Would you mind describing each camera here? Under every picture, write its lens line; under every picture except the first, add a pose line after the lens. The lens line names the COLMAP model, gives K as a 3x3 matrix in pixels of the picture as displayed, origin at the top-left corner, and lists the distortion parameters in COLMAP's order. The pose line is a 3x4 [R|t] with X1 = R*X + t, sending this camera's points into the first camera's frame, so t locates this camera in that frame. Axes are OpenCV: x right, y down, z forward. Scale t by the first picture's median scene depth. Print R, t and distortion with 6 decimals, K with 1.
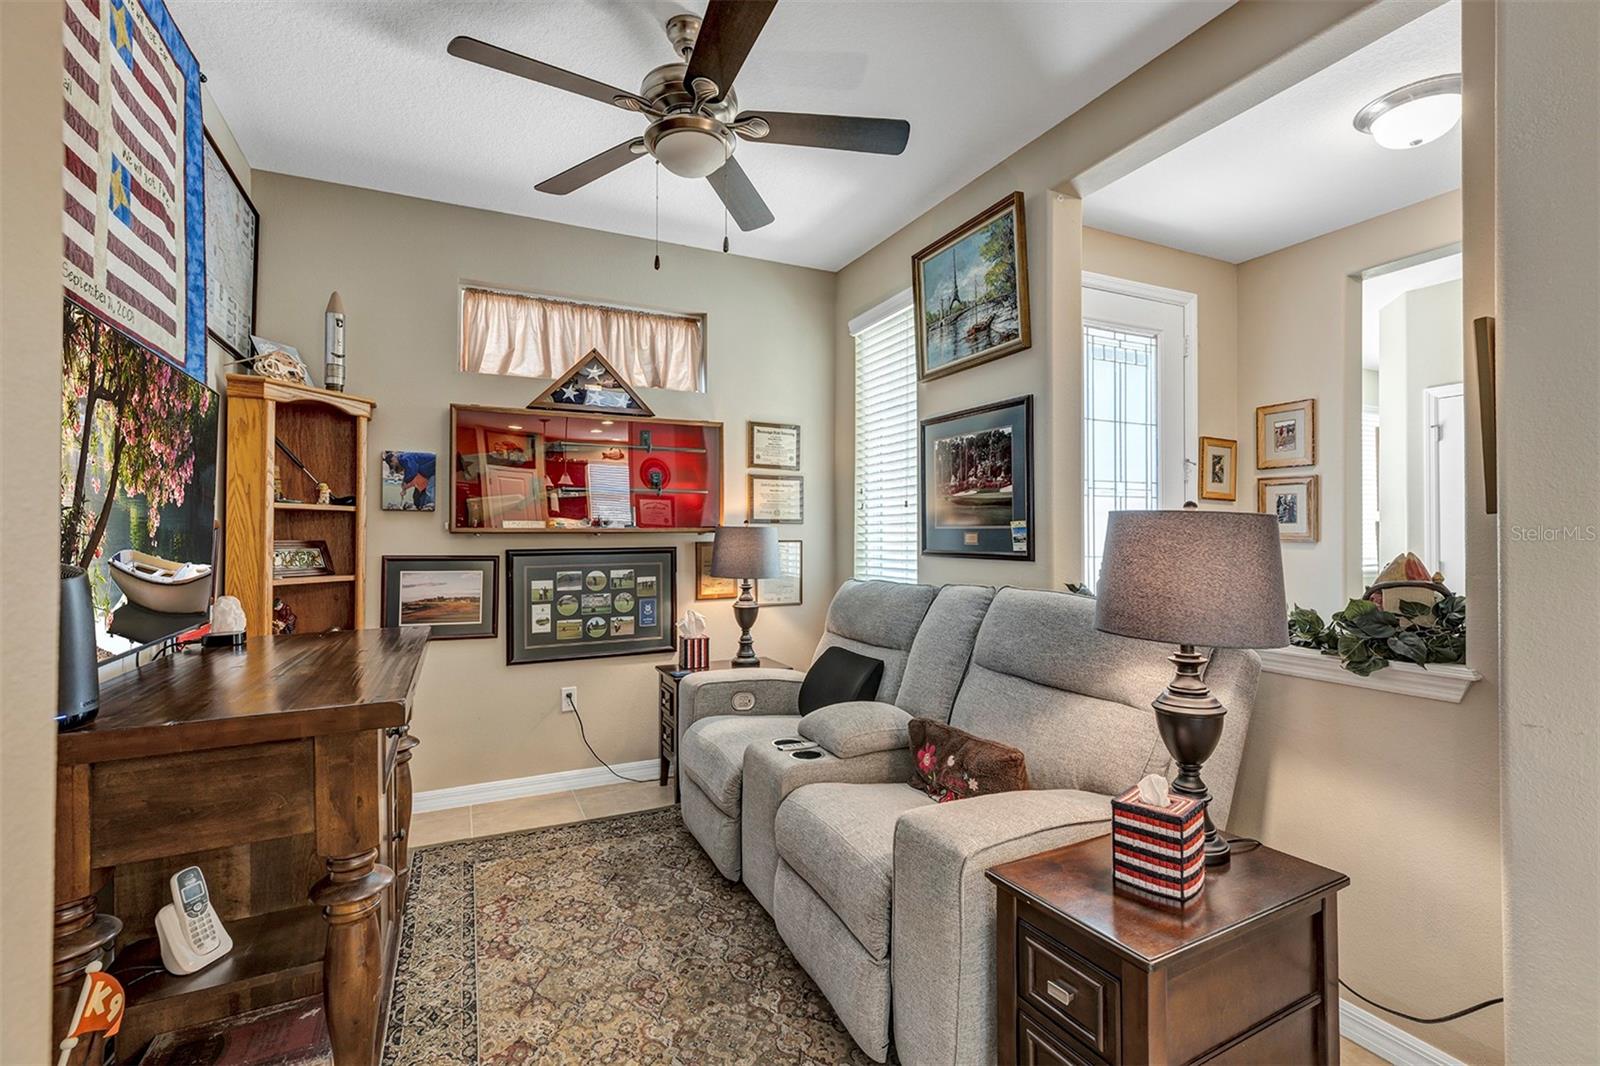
lens RADIAL K [[725.5, 0, 800.2], [0, 725.5, 527.5], [0, 0, 1]] dist [0.010126, -0.000353]
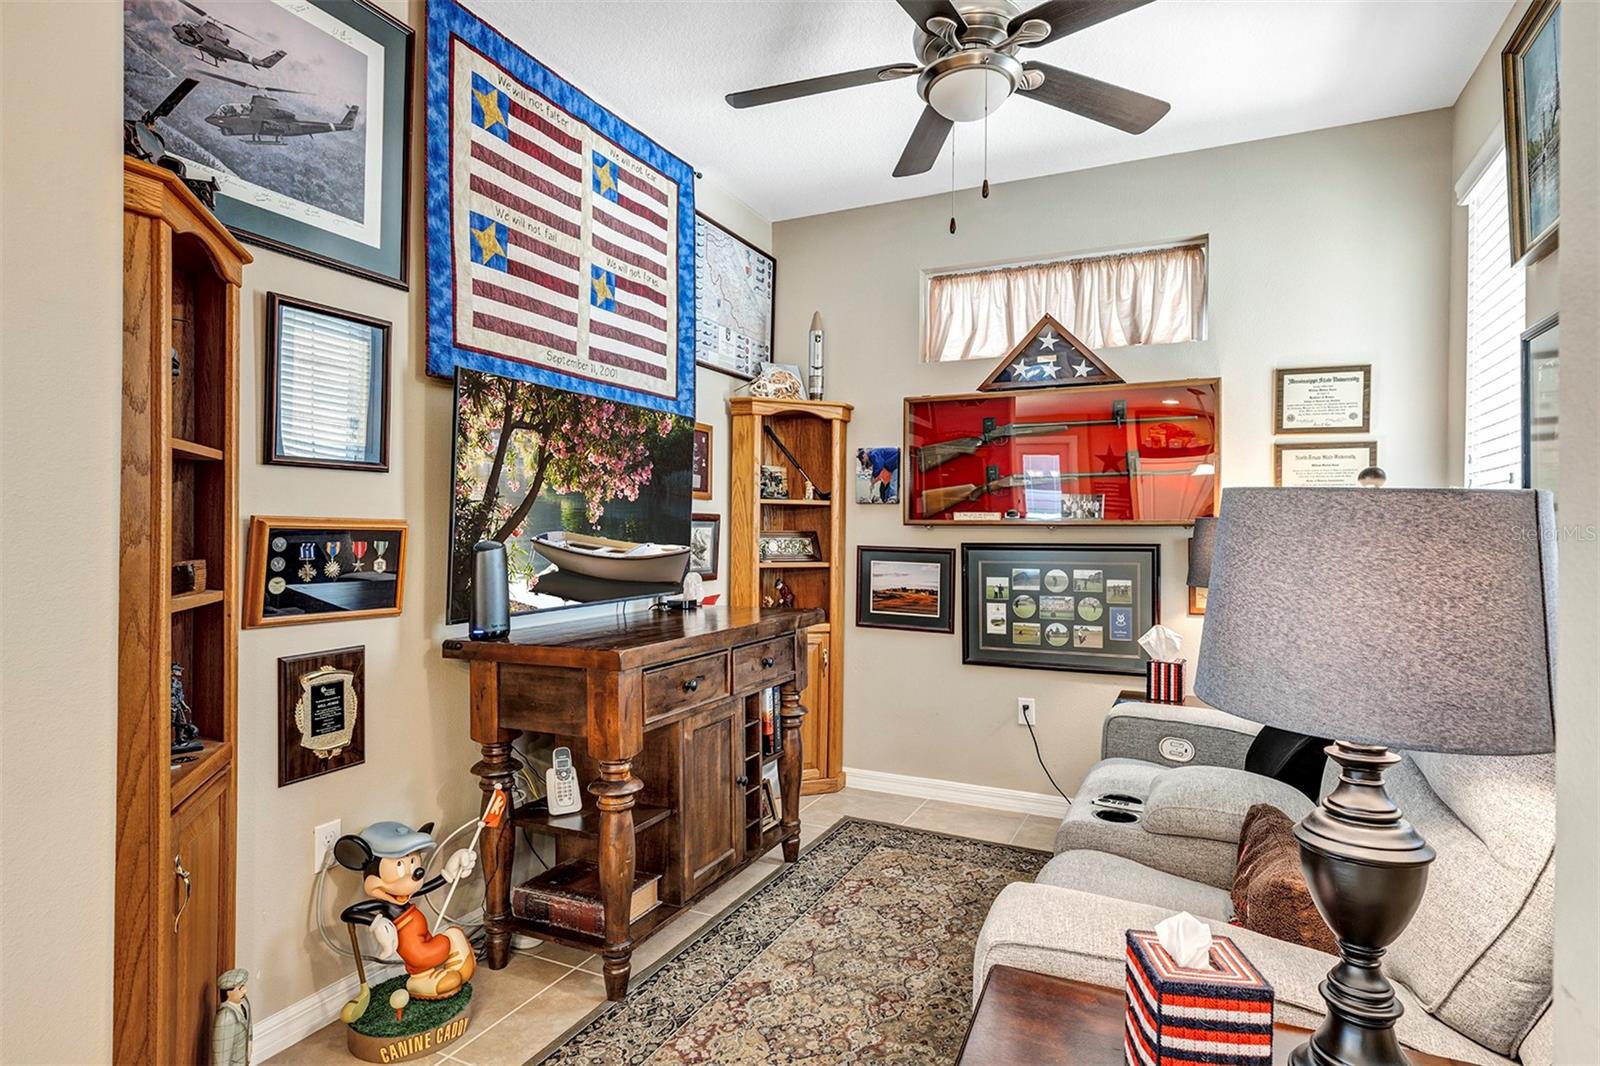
lens RADIAL K [[874.7, 0, 791.0], [0, 874.7, 526.9], [0, 0, 1]] dist [0.001446, -0.000399]
pose [[0.614554, 0.004264, -0.788863, 0.376536], [0.000696, 0.999982, 0.005947, 0.002800], [0.788874, -0.004204, 0.614540, 0.120622]]
